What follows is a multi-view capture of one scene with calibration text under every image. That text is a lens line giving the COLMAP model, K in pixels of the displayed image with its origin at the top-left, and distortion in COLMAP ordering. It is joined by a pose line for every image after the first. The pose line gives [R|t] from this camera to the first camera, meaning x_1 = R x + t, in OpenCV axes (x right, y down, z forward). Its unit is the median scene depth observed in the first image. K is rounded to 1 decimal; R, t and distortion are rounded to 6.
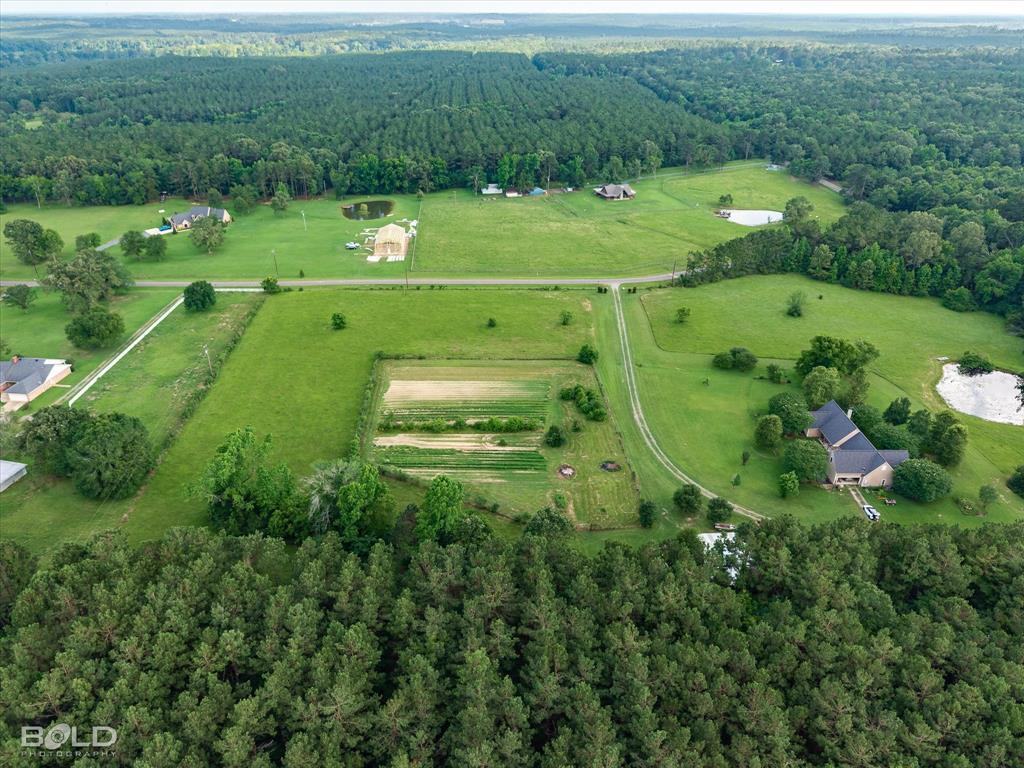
lens RADIAL K [[685.2, 0, 479.2], [0, 685.2, 398.5], [0, 0, 1]] dist [0.010151, -0.002308]
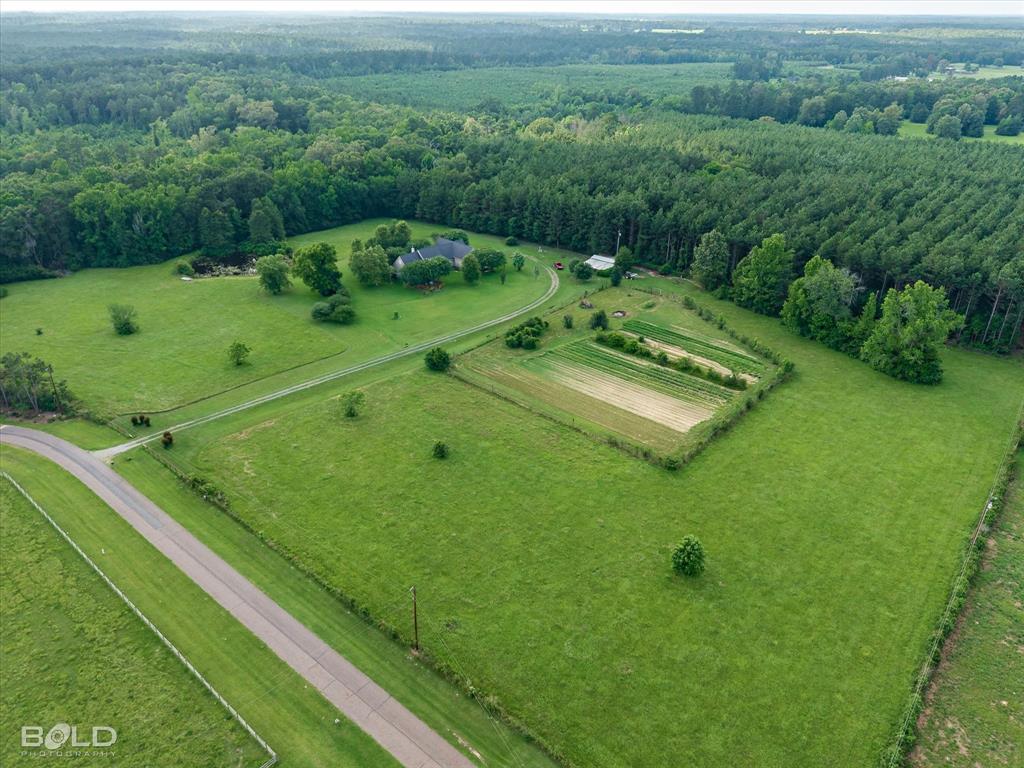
lens RADIAL K [[727.9, 0, 512.0], [0, 727.9, 384.0], [0, 0, 1]] dist [0.002710, -0.004472]
pose [[-0.753844, -0.305325, 0.581805, -0.305511], [0.312913, 0.611787, 0.726500, -0.482368], [-0.577759, 0.729722, -0.365652, 0.996766]]
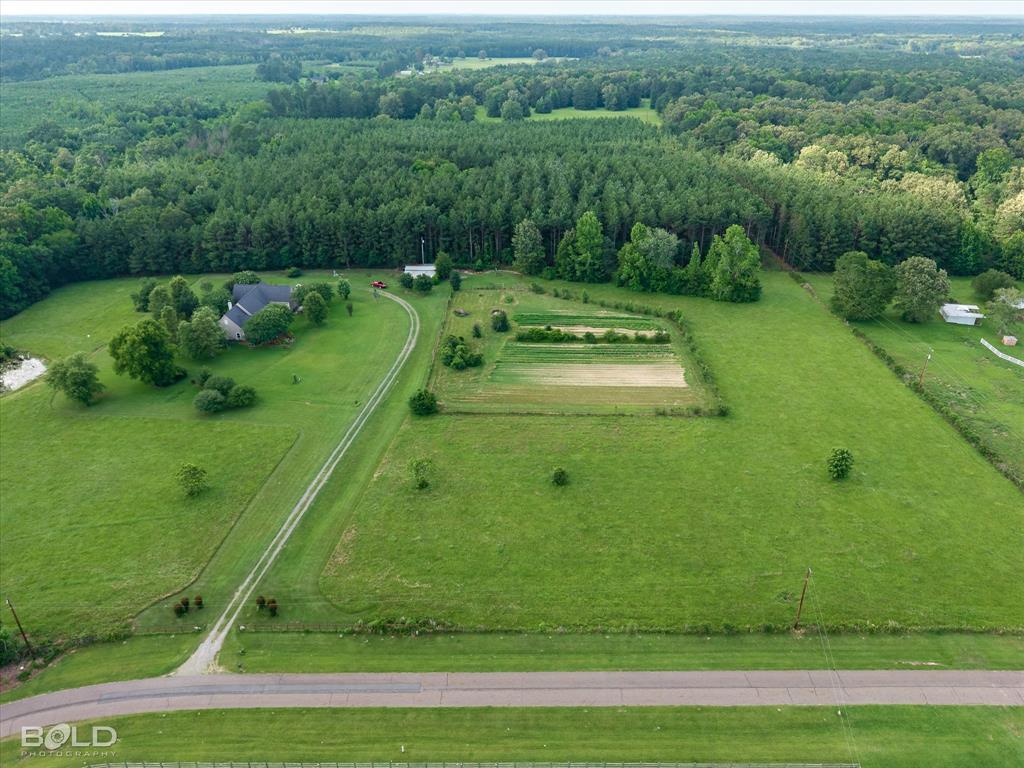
lens RADIAL K [[723.6, 0, 535.0], [0, 723.6, 383.7], [0, 0, 1]] dist [0.006303, -0.005765]
pose [[-0.999957, -0.007089, 0.005967, 0.031742], [0.001007, 0.557023, 0.830496, -0.538602], [-0.009211, 0.830467, -0.556992, 1.092874]]
